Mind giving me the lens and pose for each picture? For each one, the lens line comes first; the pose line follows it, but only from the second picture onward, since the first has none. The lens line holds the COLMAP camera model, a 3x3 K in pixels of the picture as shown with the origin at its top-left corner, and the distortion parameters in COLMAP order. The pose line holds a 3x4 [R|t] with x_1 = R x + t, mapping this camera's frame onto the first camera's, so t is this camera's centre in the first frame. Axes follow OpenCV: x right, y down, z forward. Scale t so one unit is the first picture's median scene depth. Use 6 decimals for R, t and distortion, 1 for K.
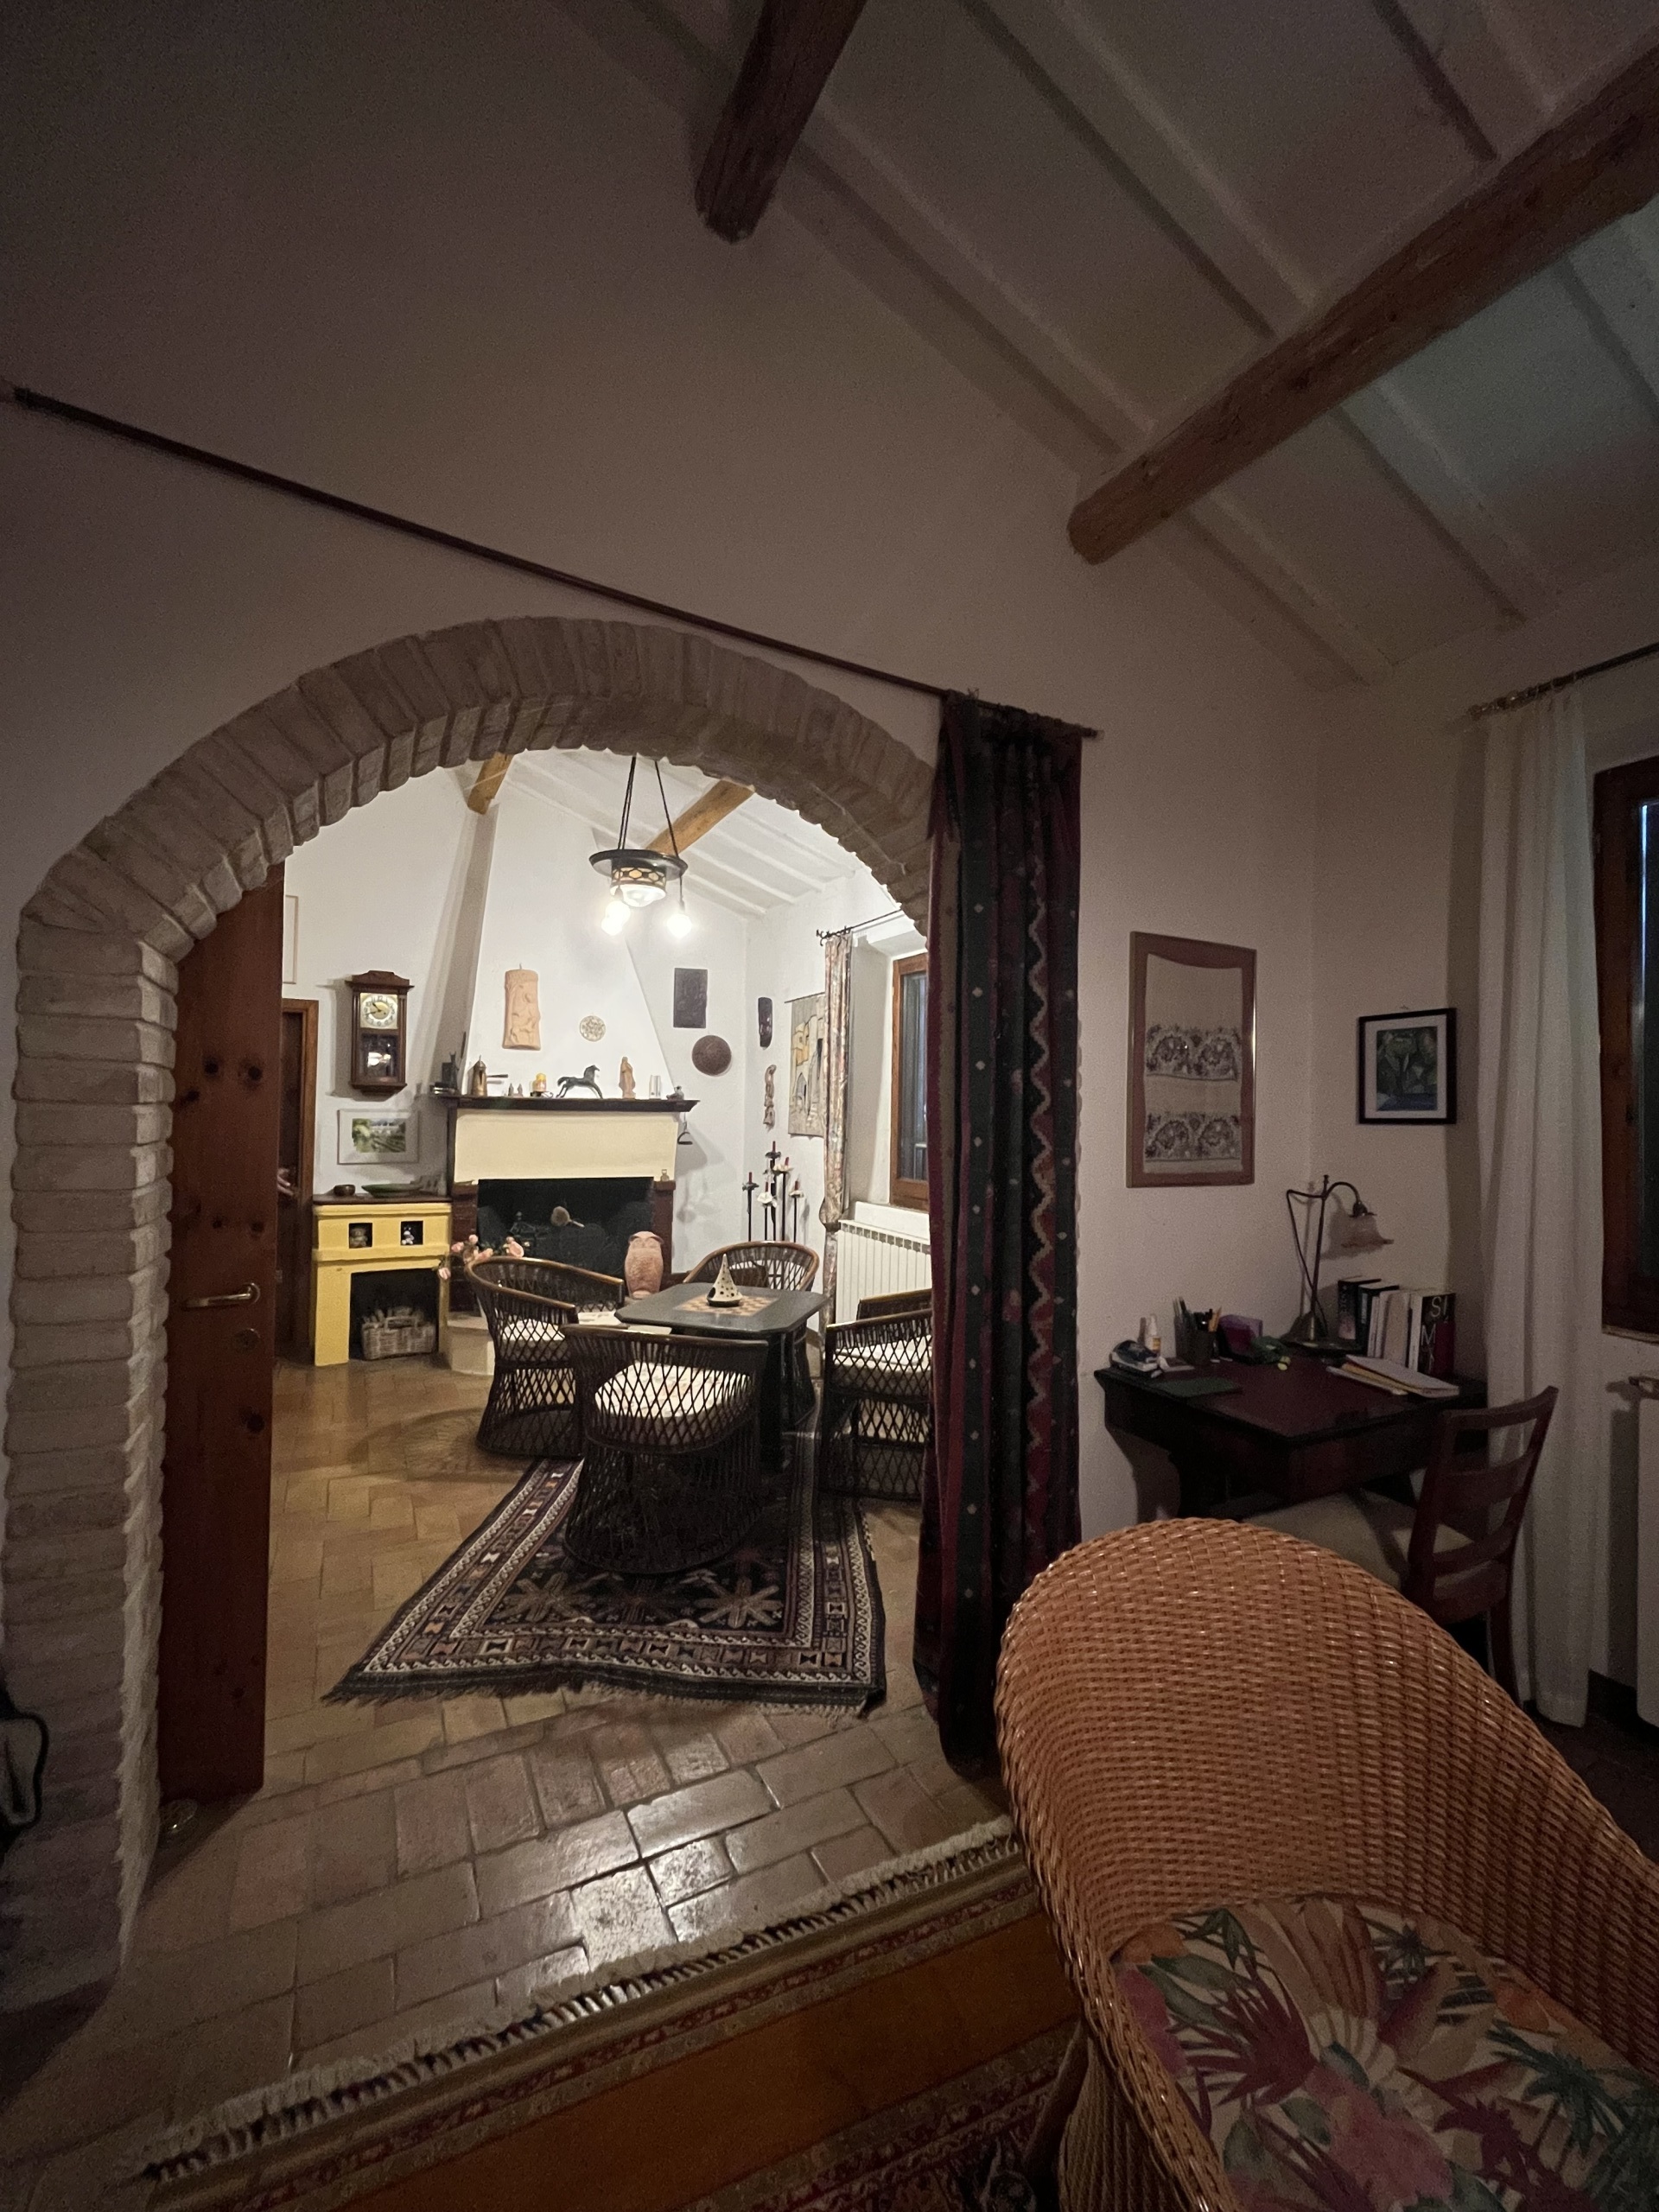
lens RADIAL K [[899.9, 0, 827.0], [0, 899.9, 1100.8], [0, 0, 1]] dist [-0.001372, -0.000009]
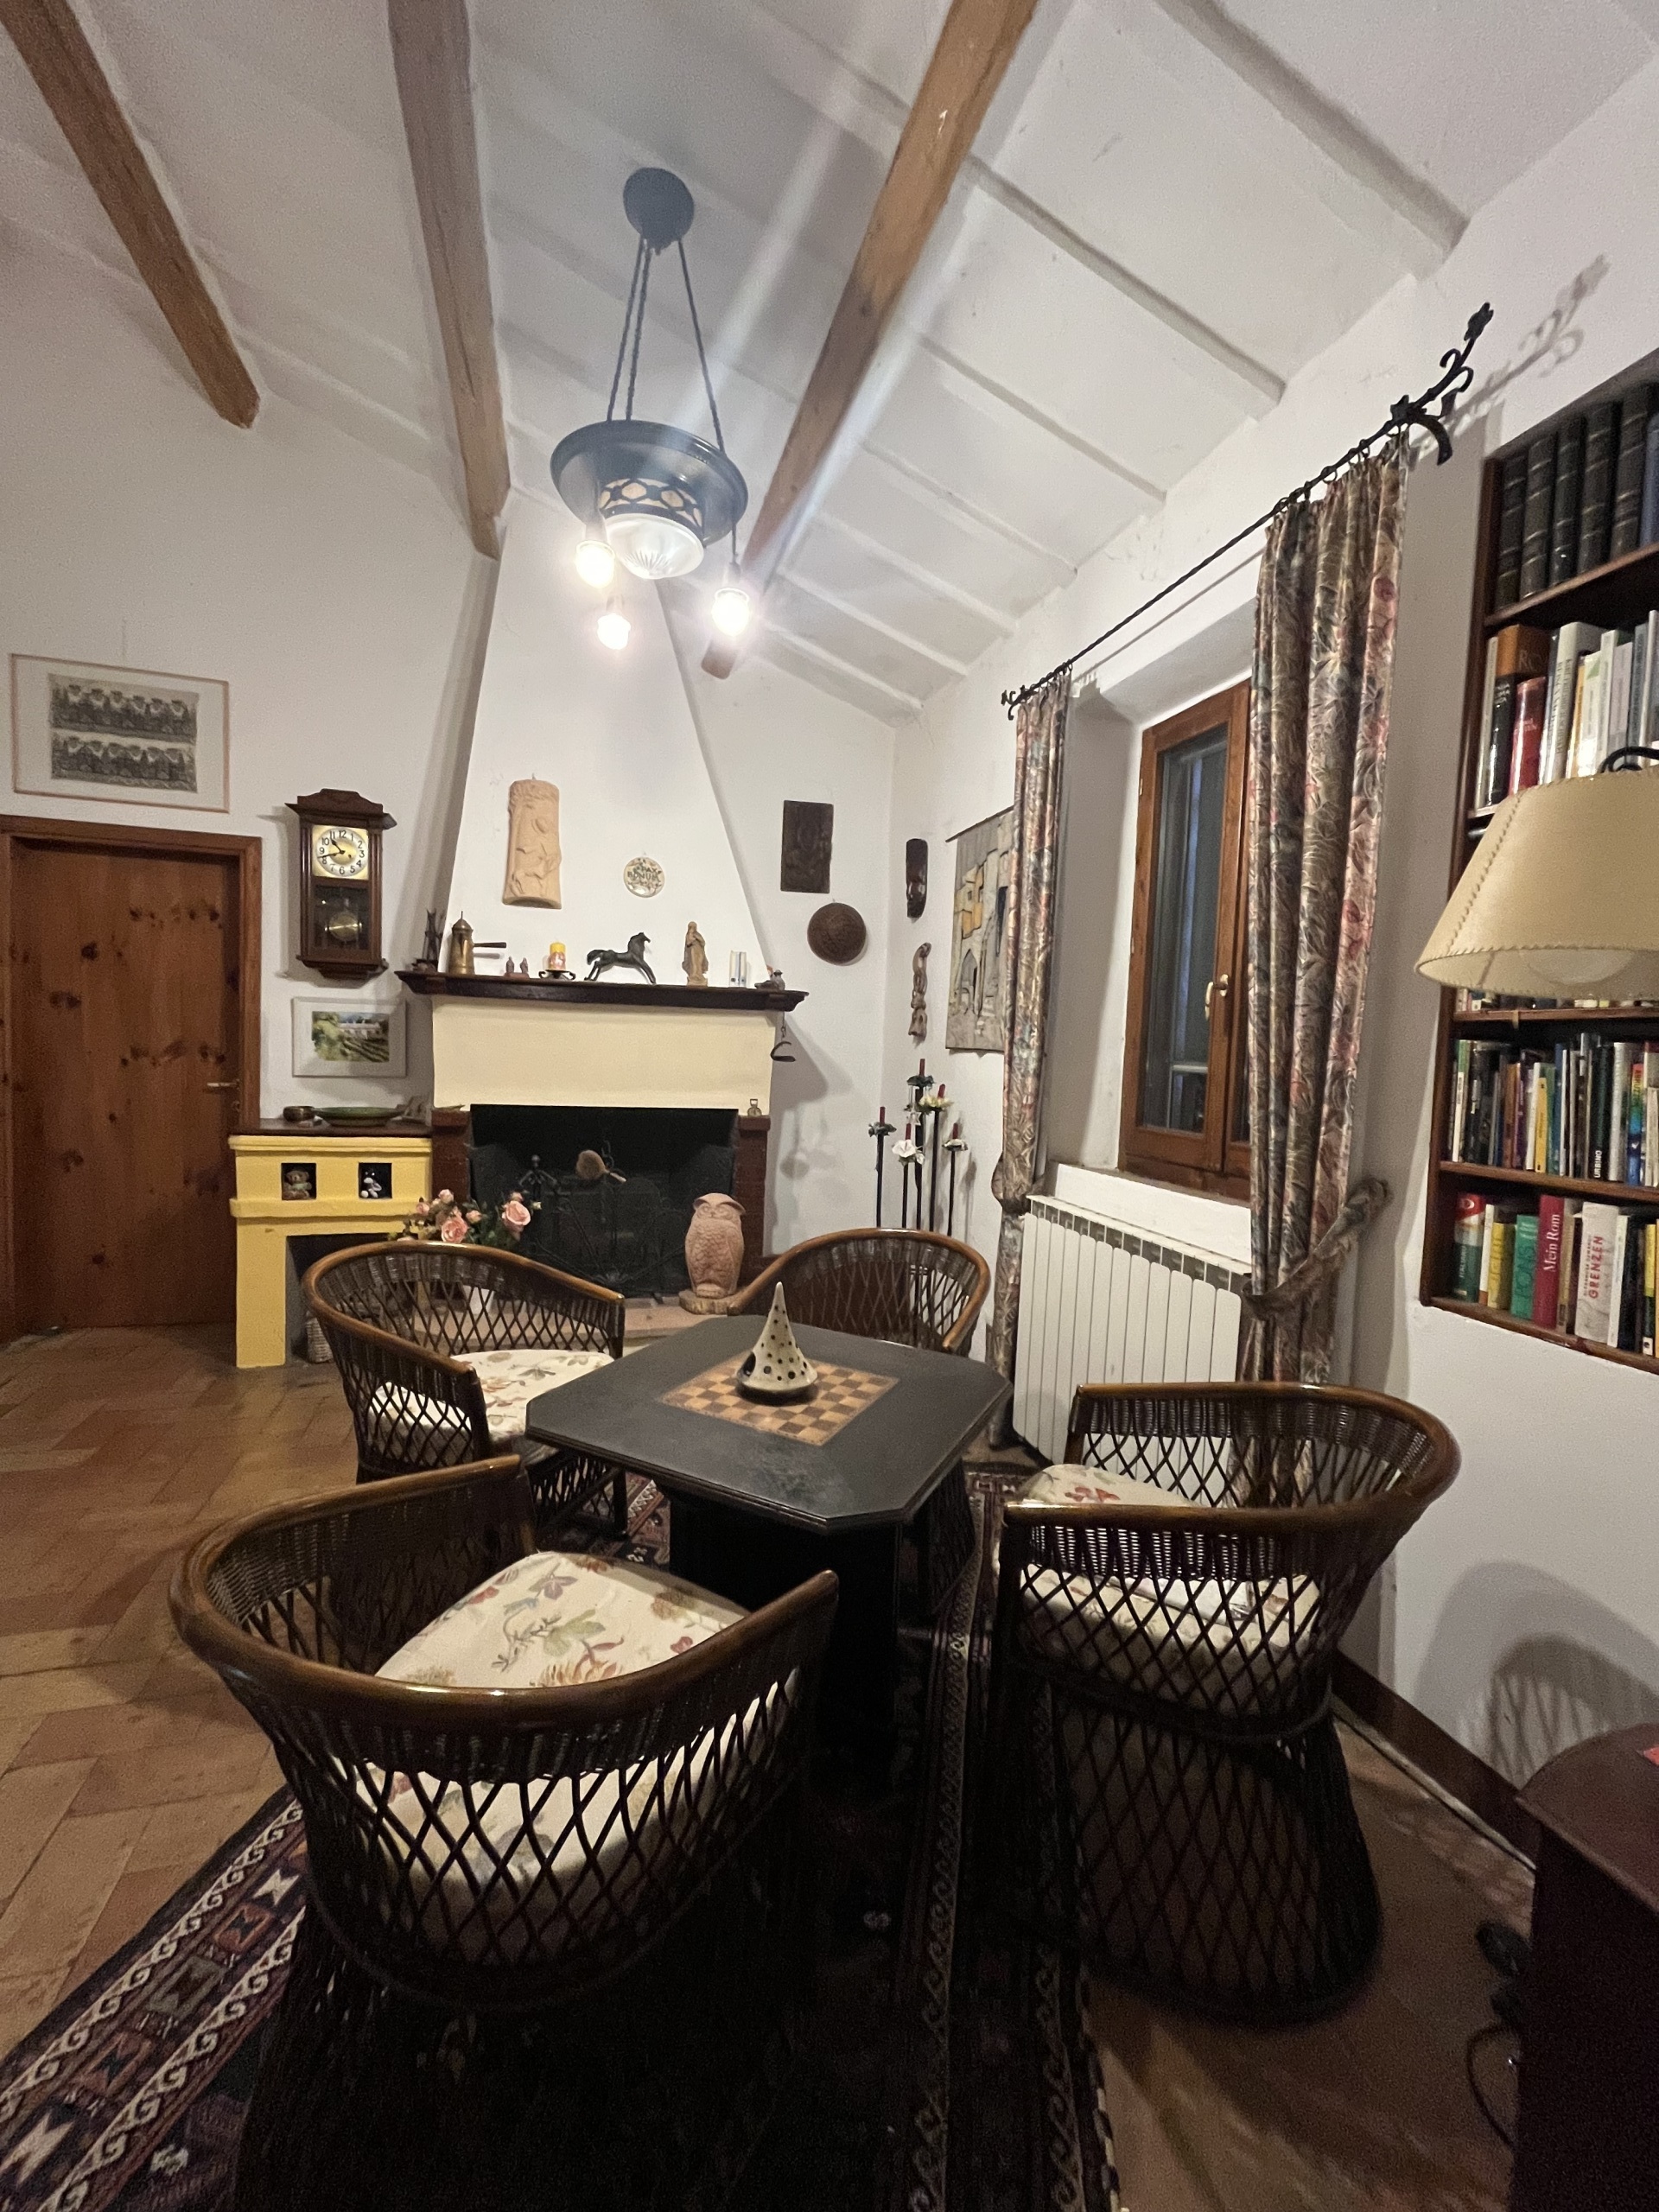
lens RADIAL K [[899.9, 0, 827.0], [0, 899.9, 1100.8], [0, 0, 1]] dist [-0.001372, -0.000009]
pose [[0.981522, 0.030937, -0.188833, -0.005209], [-0.017837, 0.997339, 0.070683, 0.033092], [0.190518, -0.066009, 0.979462, 0.399162]]
